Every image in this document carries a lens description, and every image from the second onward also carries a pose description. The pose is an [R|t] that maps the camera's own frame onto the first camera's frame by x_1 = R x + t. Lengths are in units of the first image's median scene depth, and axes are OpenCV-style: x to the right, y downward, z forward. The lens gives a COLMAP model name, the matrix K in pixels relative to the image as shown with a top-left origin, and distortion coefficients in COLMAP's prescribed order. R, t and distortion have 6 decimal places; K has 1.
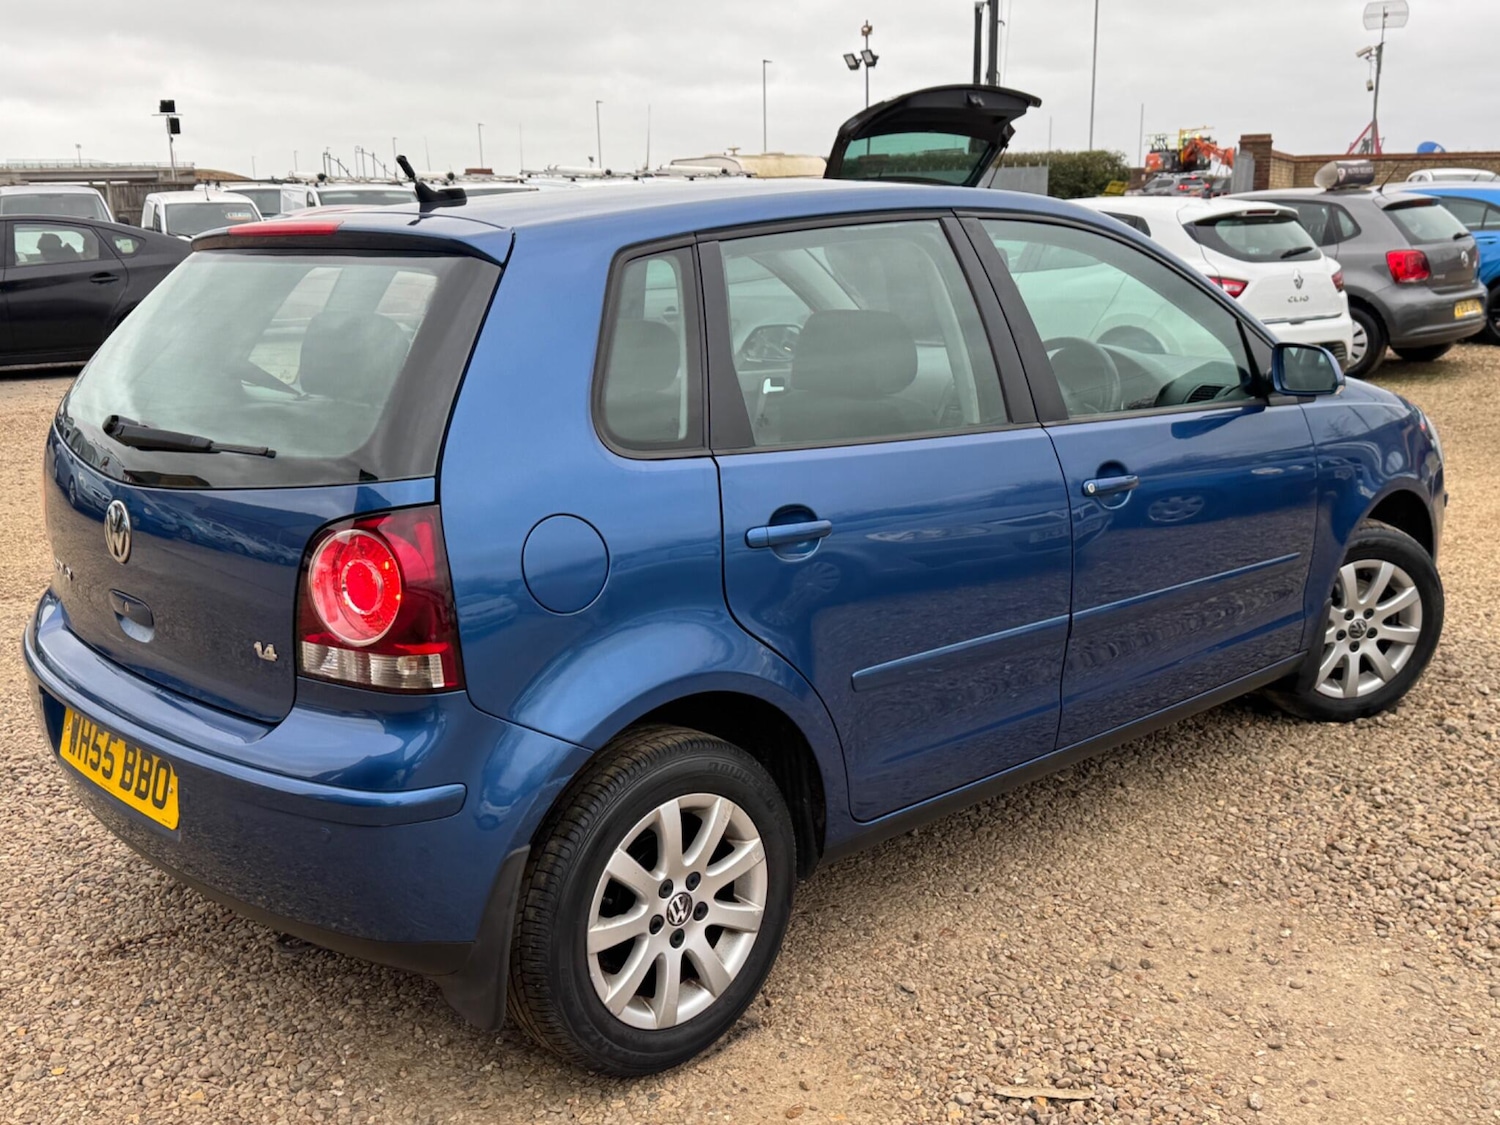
lens RADIAL K [[1475.0, 0, 760.5], [0, 1475.0, 566.8], [0, 0, 1]] dist [0.020453, 0.000000]
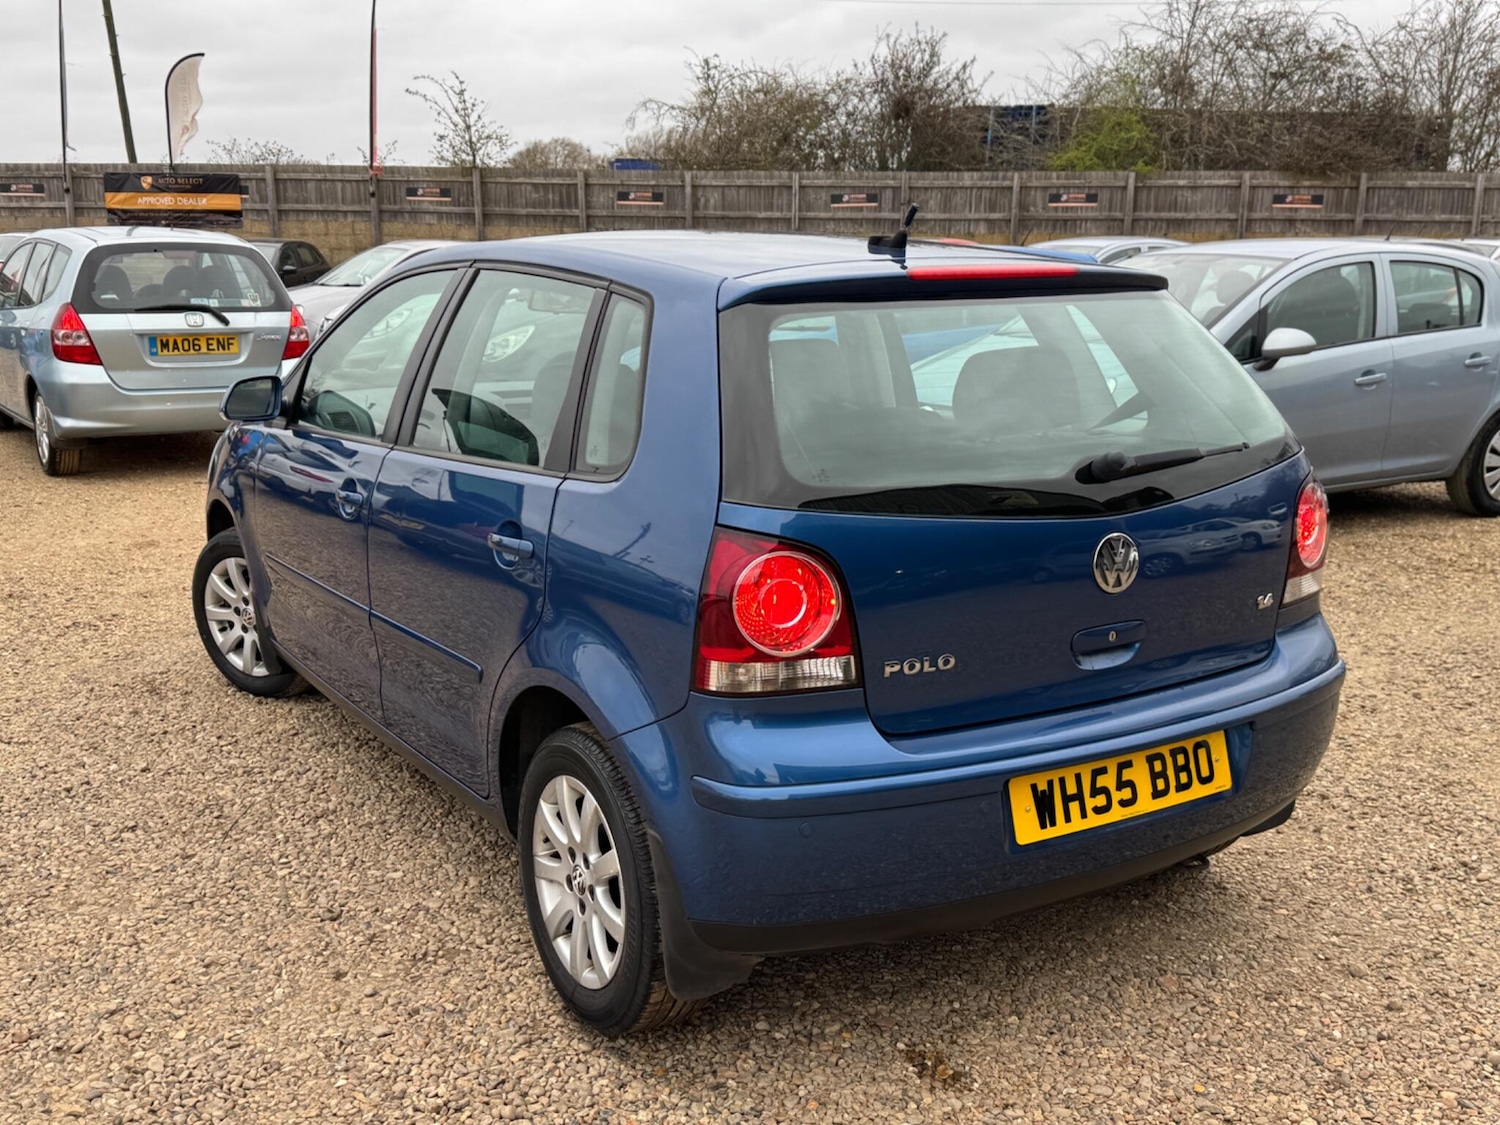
lens RADIAL K [[1475.0, 0, 730.8], [0, 1475.0, 554.2], [0, 0, 1]] dist [0.020453, 0.000000]
pose [[0.219289, -0.176003, 0.959654, -1.305361], [0.213998, 0.968320, 0.128692, -0.193489], [-0.951902, 0.177143, 0.250006, 0.881668]]
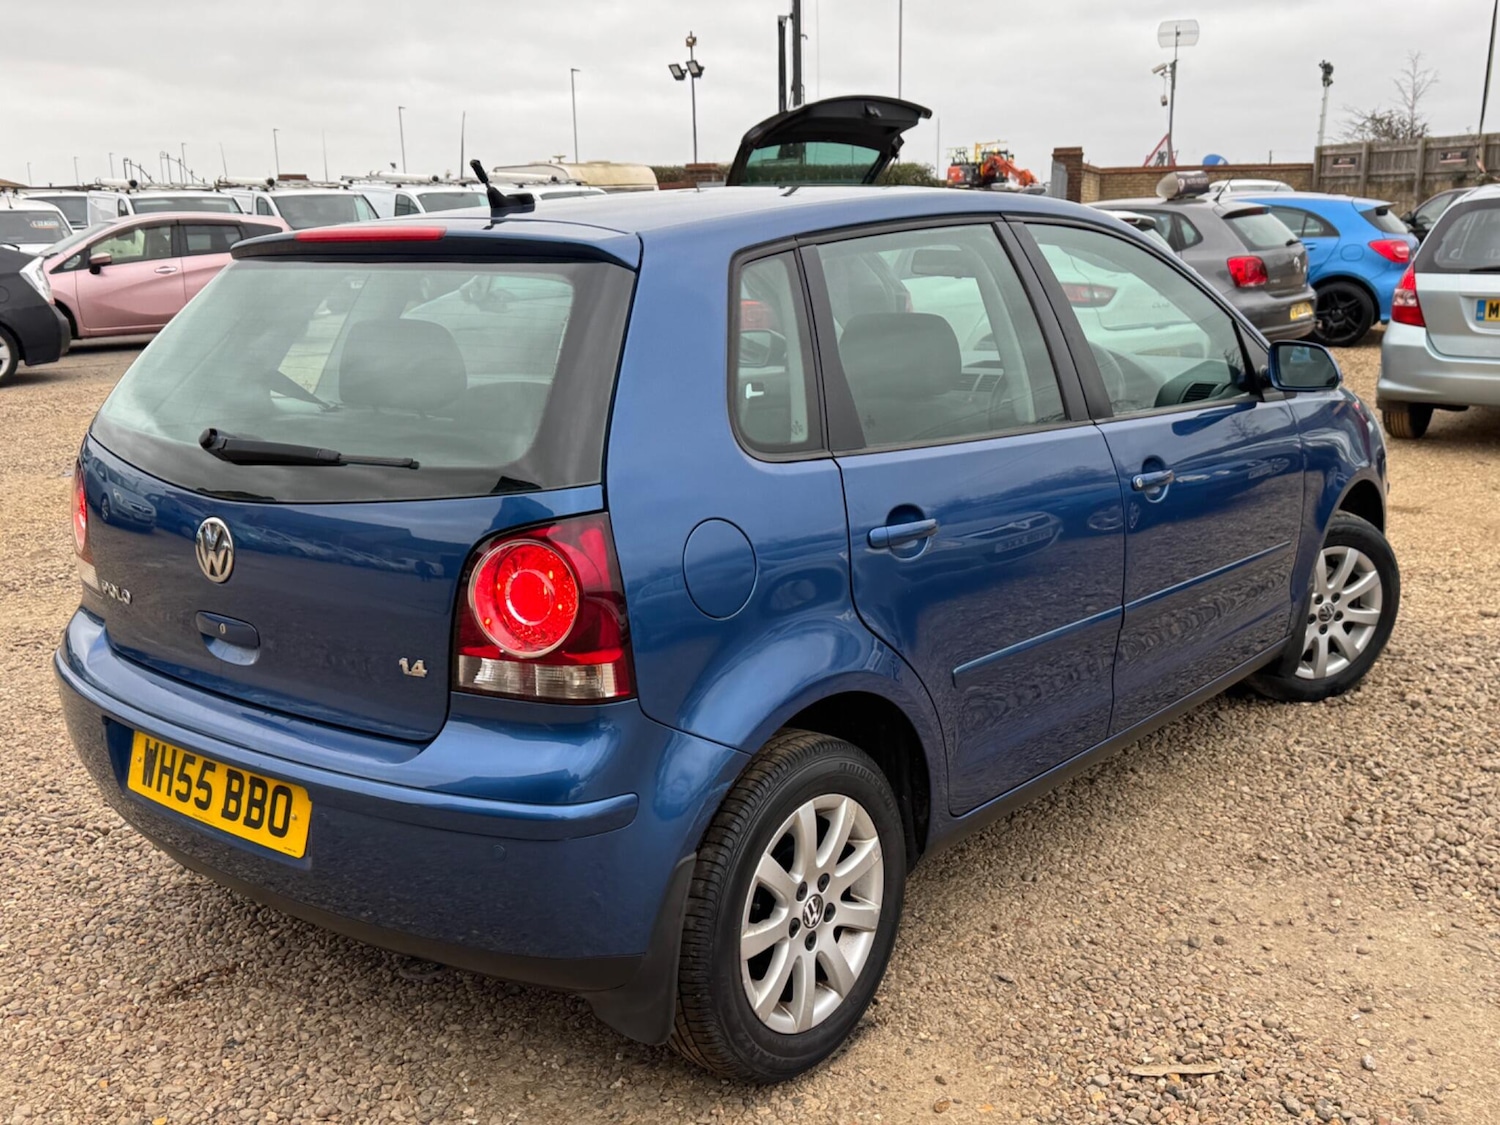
lens RADIAL K [[1475.0, 0, 764.8], [0, 1475.0, 553.4], [0, 0, 1]] dist [0.020453, 0.000000]
pose [[0.991871, -0.028817, 0.123941, -0.177152], [0.030588, 0.999455, -0.012411, 0.001280], [-0.123515, 0.016102, 0.992212, 0.007815]]
